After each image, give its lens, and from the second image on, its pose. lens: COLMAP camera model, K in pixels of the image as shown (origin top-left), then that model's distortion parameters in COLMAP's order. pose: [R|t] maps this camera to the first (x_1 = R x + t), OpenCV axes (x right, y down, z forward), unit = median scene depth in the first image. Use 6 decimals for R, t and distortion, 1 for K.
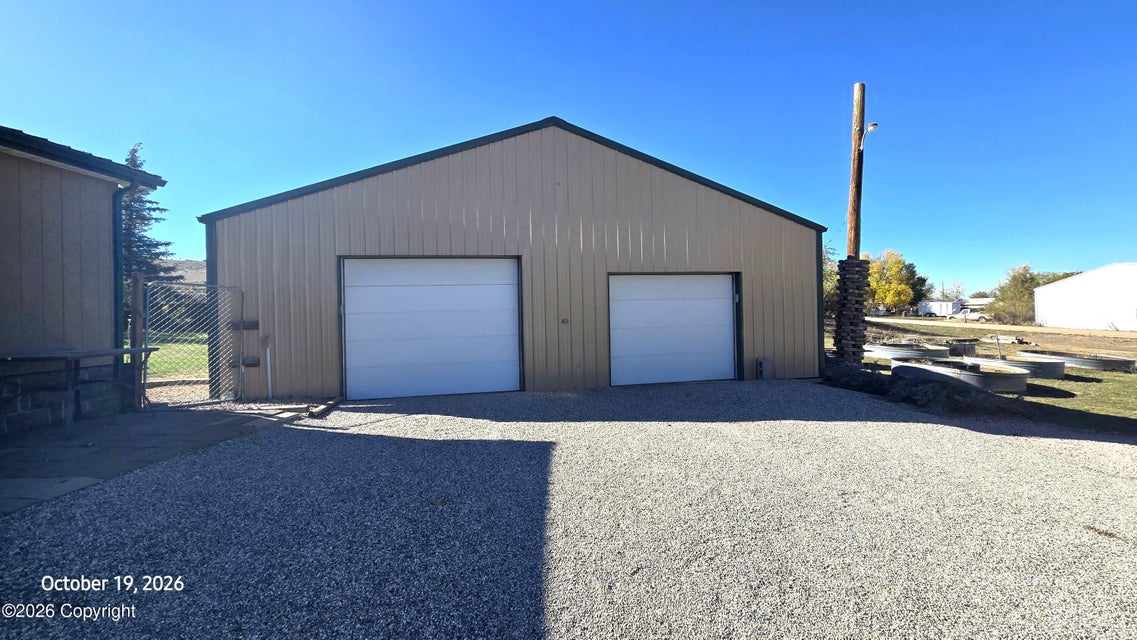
lens RADIAL K [[465.6, 0, 569.5], [0, 465.6, 313.9], [0, 0, 1]] dist [-0.004221, -0.000262]
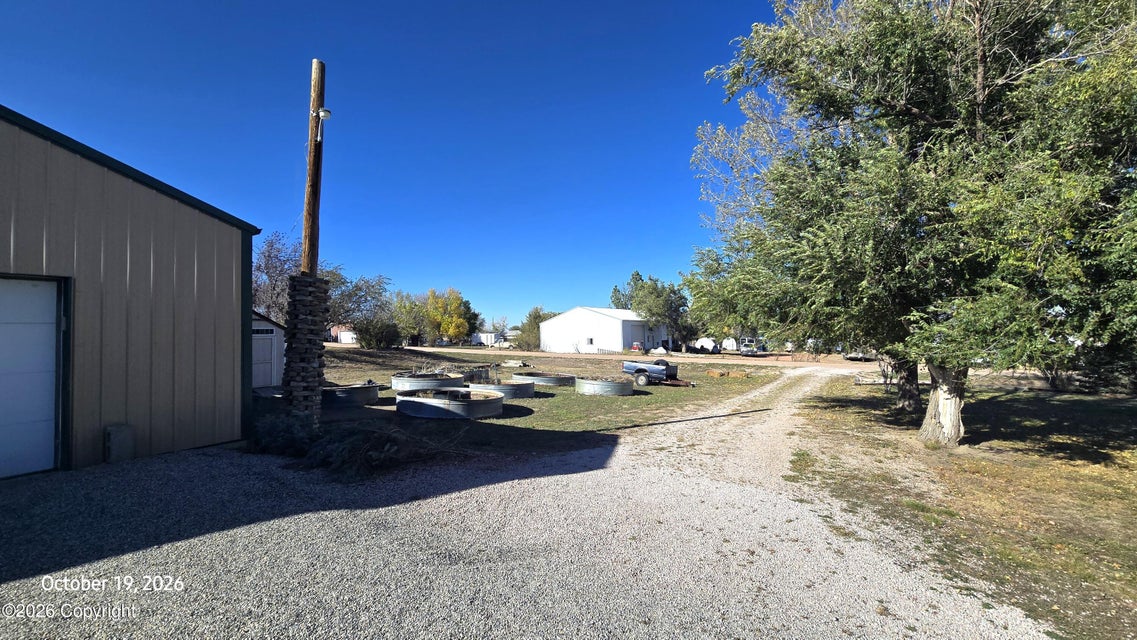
lens RADIAL K [[465.6, 0, 569.5], [0, 465.6, 313.9], [0, 0, 1]] dist [-0.004221, -0.000262]
pose [[0.675024, 0.031294, 0.737131, 0.174404], [0.018968, 0.998034, -0.059741, -0.000087], [-0.737551, 0.054309, 0.673104, 0.079999]]
